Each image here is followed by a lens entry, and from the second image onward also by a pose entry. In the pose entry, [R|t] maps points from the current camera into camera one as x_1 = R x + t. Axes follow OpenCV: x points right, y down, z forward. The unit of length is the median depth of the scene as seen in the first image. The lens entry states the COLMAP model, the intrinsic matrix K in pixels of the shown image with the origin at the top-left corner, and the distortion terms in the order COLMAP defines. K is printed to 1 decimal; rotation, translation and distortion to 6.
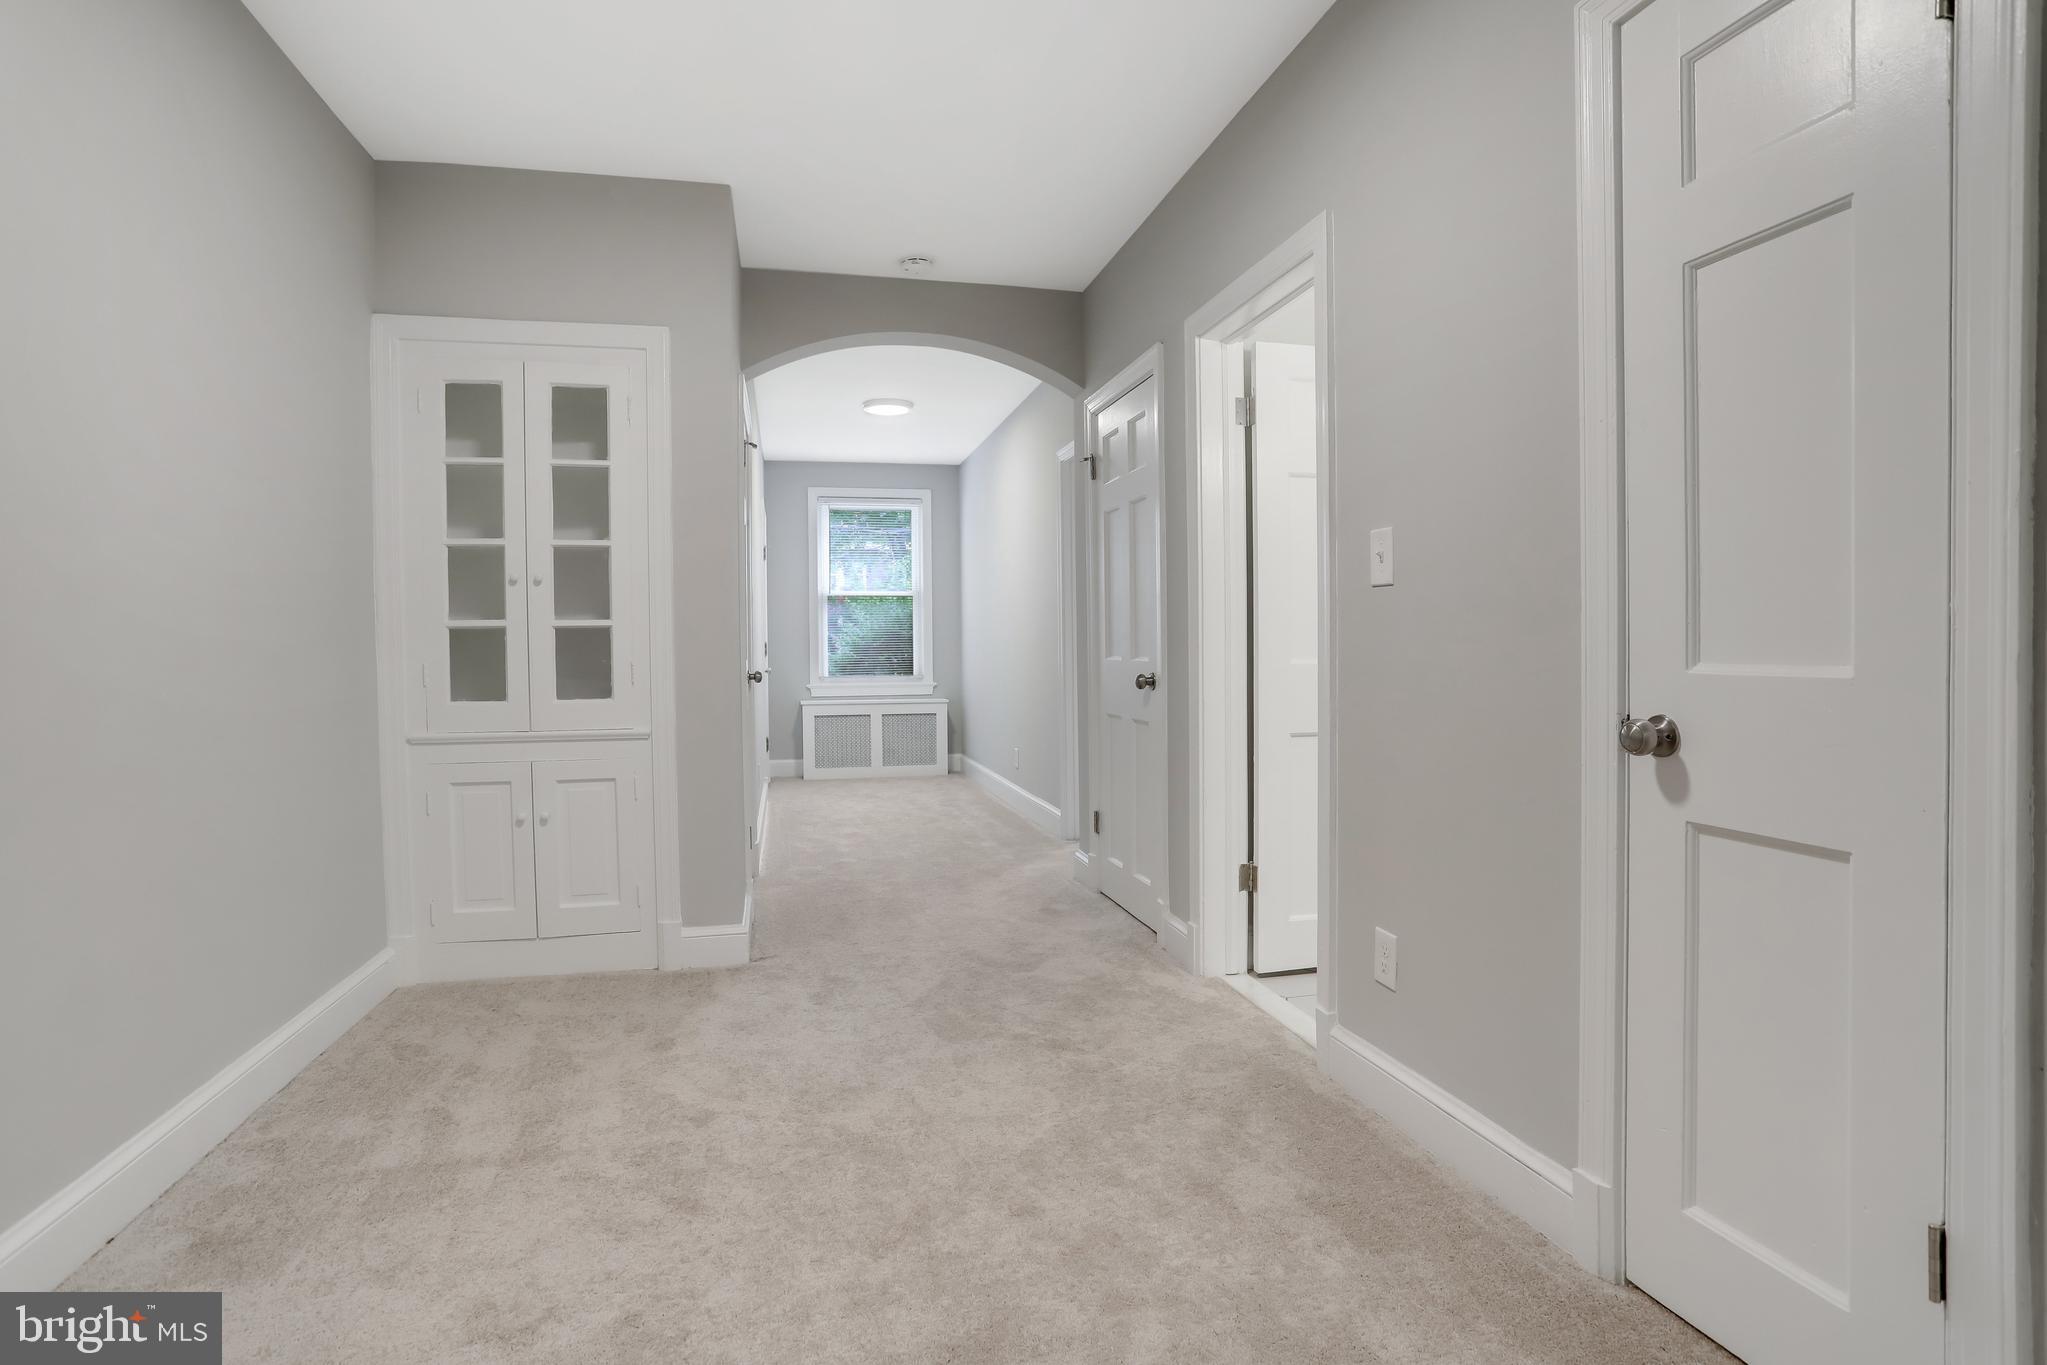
lens RADIAL K [[1004.3, 0, 1023.5], [0, 1004.3, 682.5], [0, 0, 1]] dist [-0.083375, 0.035532]
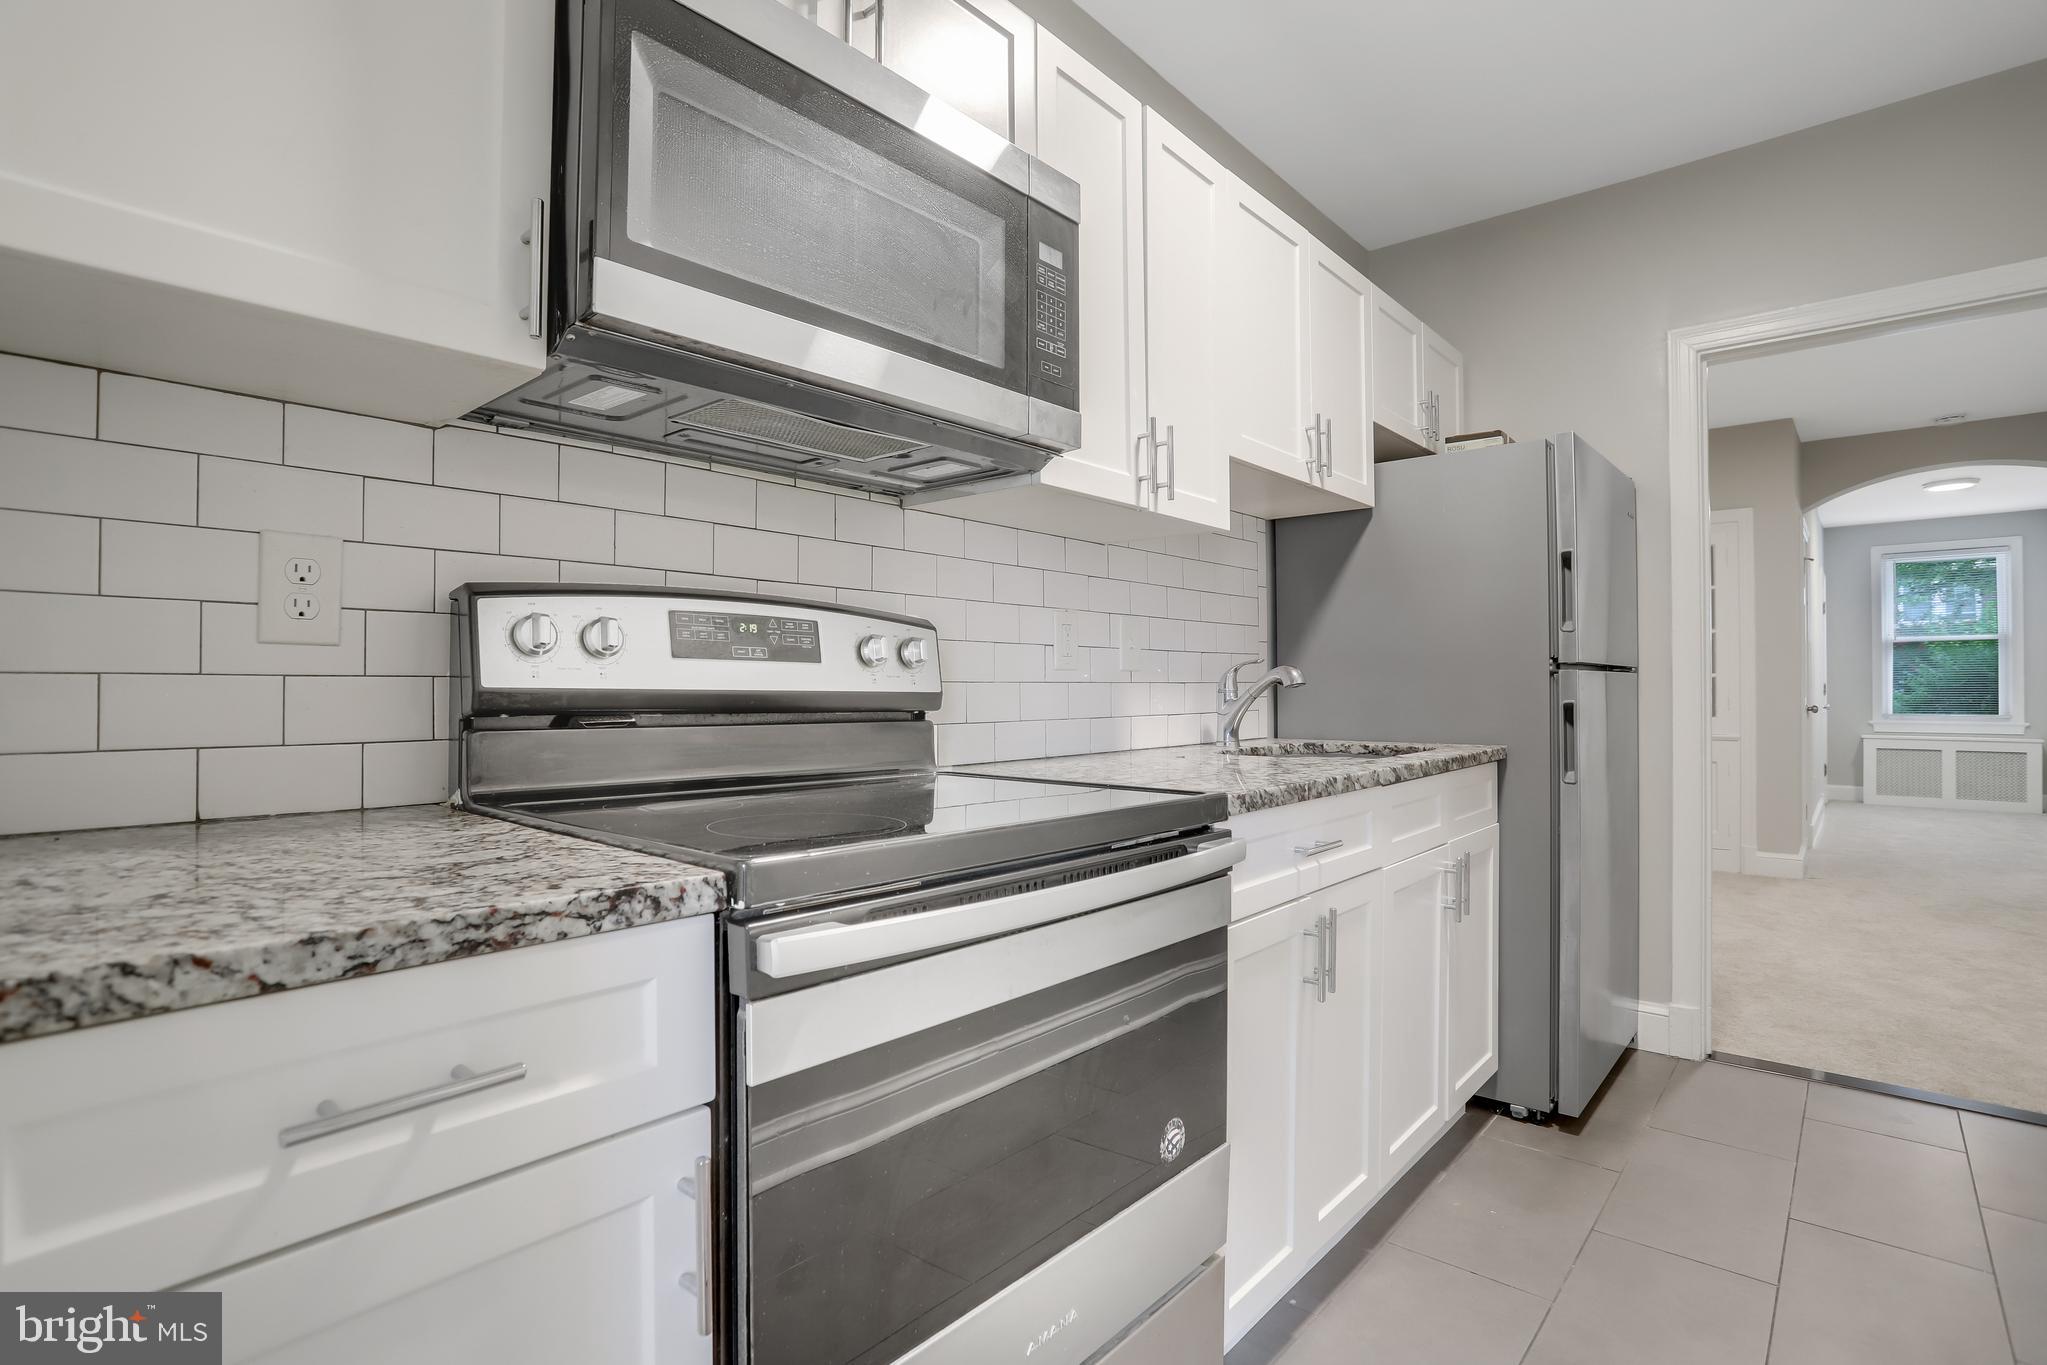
lens RADIAL K [[1019.2, 0, 1029.7], [0, 1019.2, 677.1], [0, 0, 1]] dist [-0.078012, 0.039700]
pose [[0.592452, -0.001386, -0.805605, 0.290845], [-0.032003, 0.999169, -0.025254, 0.027886], [0.804970, 0.040744, 0.591915, -1.054691]]
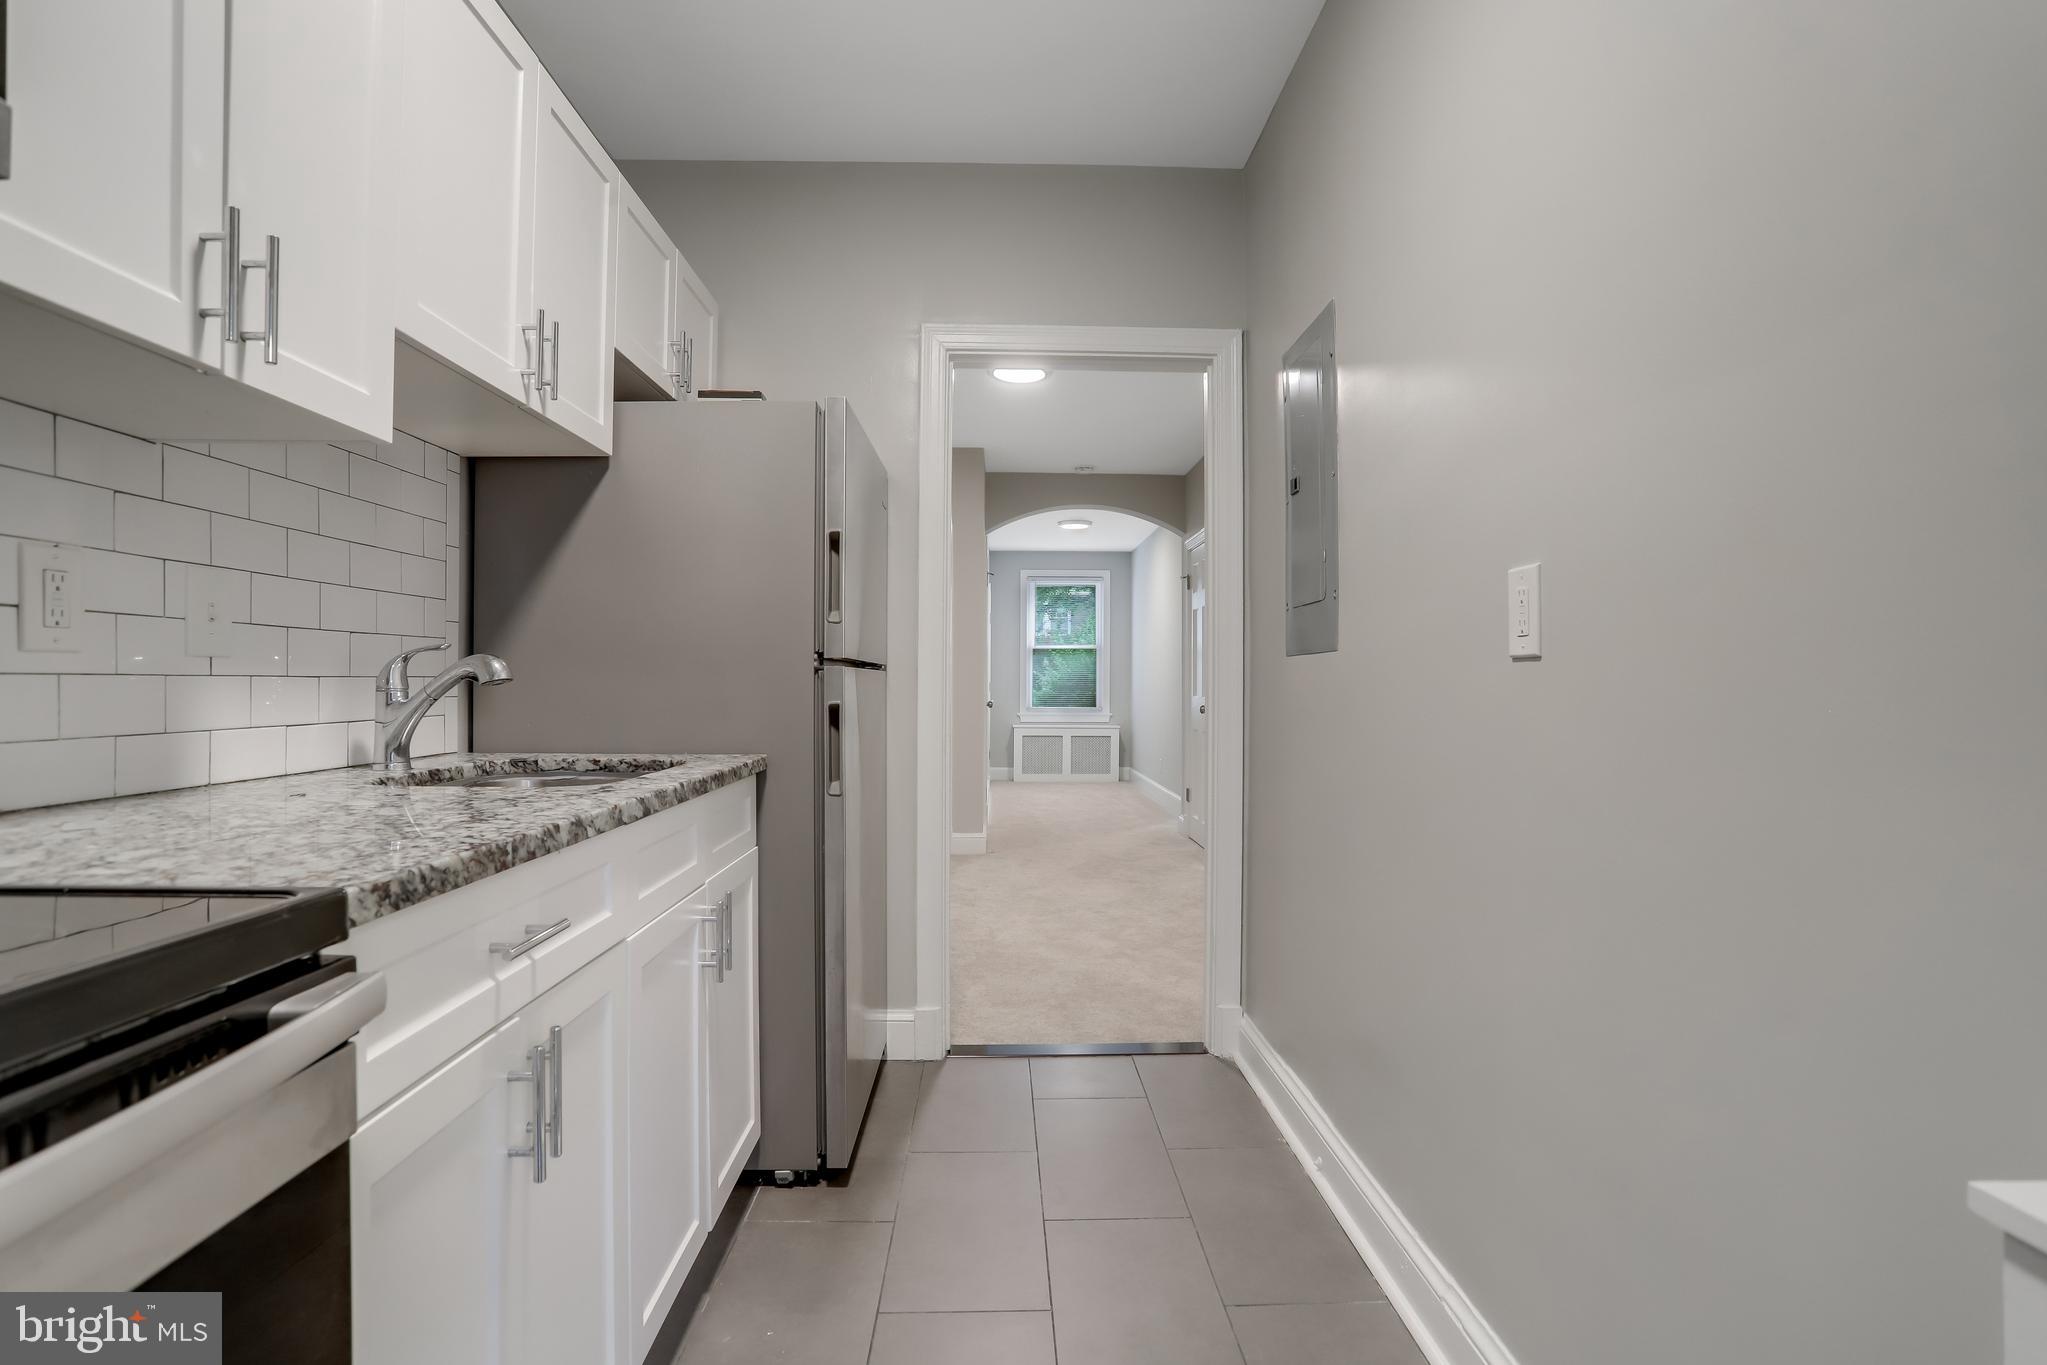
lens RADIAL K [[1019.2, 0, 1029.7], [0, 1019.2, 677.1], [0, 0, 1]] dist [-0.078012, 0.039700]
pose [[0.980258, 0.010513, -0.197445, 0.189617], [-0.018902, 0.998994, -0.040653, 0.022835], [0.196819, 0.043583, 0.979471, -0.923157]]
